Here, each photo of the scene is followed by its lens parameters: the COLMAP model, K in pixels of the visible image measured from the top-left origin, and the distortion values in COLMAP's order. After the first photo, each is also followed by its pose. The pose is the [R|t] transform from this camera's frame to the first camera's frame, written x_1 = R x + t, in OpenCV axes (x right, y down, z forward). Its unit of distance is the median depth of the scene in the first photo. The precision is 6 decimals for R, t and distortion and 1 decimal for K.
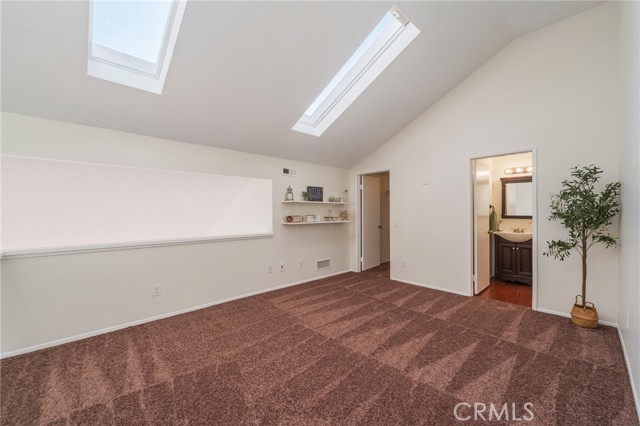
lens RADIAL K [[261.2, 0, 323.3], [0, 261.2, 209.4], [0, 0, 1]] dist [-0.002629, 0.000809]
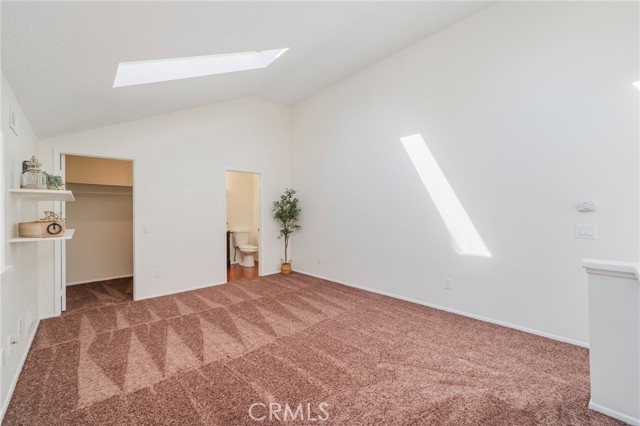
lens RADIAL K [[261.2, 0, 321.8], [0, 261.2, 213.0], [0, 0, 1]] dist [-0.002629, 0.000809]
pose [[-0.012354, 0.002011, 0.999922, -0.726196], [-0.006468, 0.999977, -0.002091, 0.006494], [-0.999903, -0.006494, -0.012341, 0.628422]]
